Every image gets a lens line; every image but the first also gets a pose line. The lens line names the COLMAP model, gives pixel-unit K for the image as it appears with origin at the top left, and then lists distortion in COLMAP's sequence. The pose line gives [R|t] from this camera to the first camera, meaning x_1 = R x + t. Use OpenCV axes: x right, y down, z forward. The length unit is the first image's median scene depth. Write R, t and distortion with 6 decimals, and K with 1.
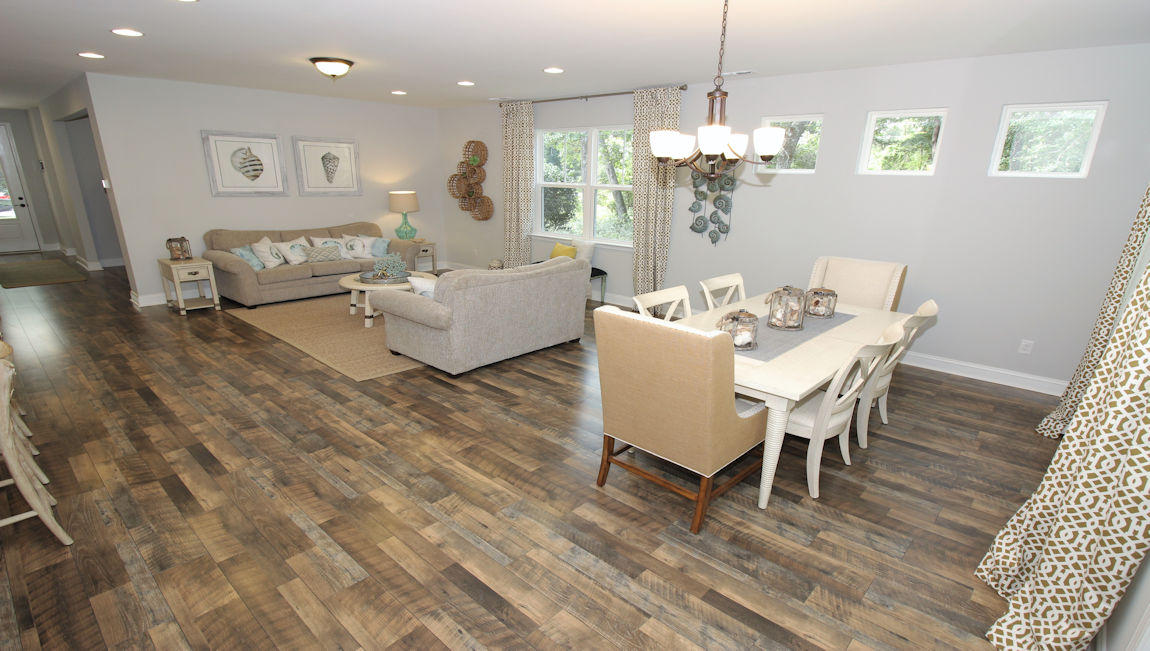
lens RADIAL K [[546.9, 0, 570.5], [0, 546.9, 371.8], [0, 0, 1]] dist [0.002014, -0.000570]
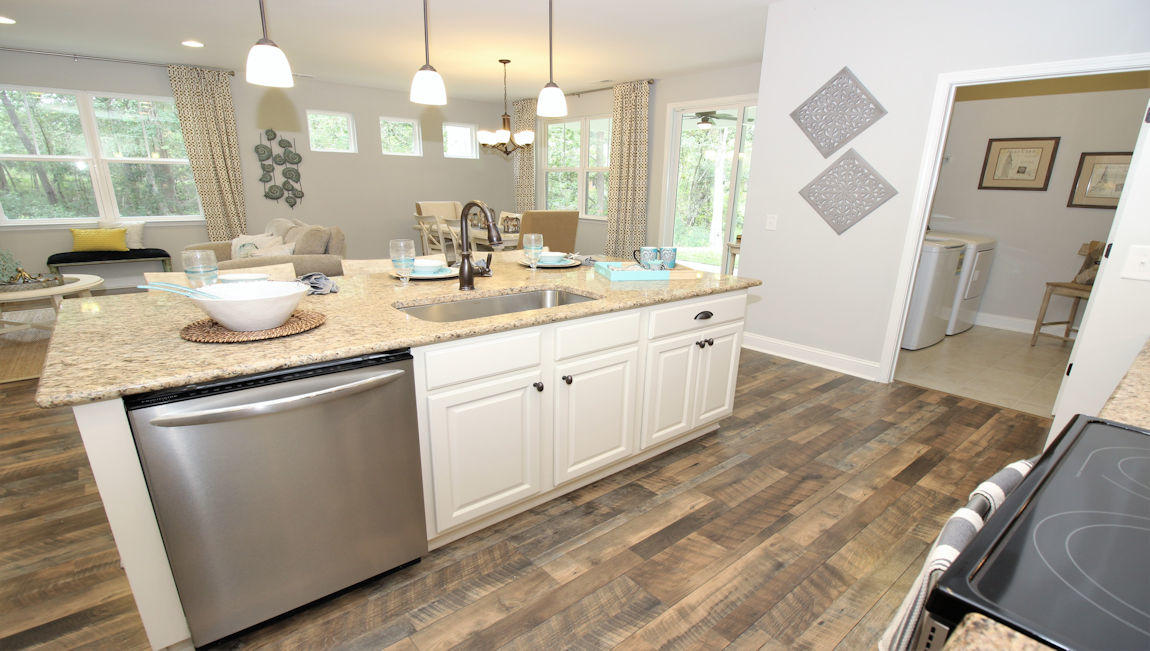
lens RADIAL K [[543.6, 0, 592.2], [0, 543.6, 364.7], [0, 0, 1]] dist [-0.000154, -0.015095]
pose [[0.111663, -0.328487, 0.937885, -0.936583], [0.318695, 0.905774, 0.279297, -0.040024], [-0.941257, 0.267712, 0.205828, 0.212733]]
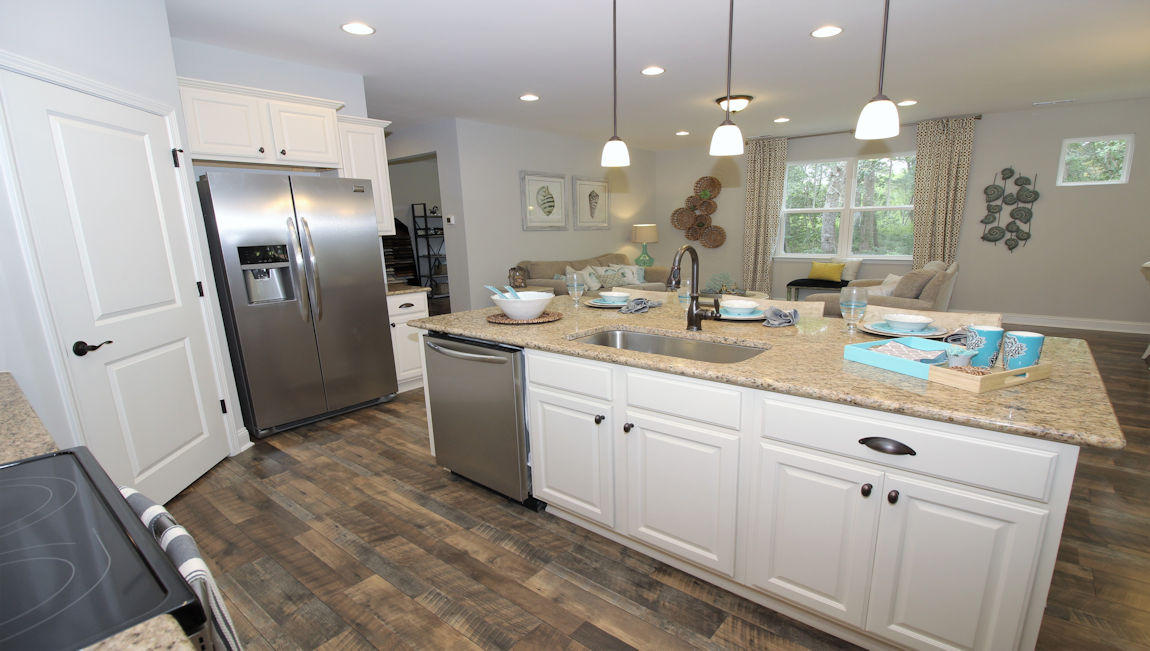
lens RADIAL K [[543.8, 0, 579.8], [0, 543.8, 350.5], [0, 0, 1]] dist [-0.018050, -0.001047]
pose [[0.997783, -0.053124, 0.040097, -0.671552], [0.057588, 0.991112, -0.119918, 0.047011], [-0.033370, 0.121961, 0.991974, -0.021712]]
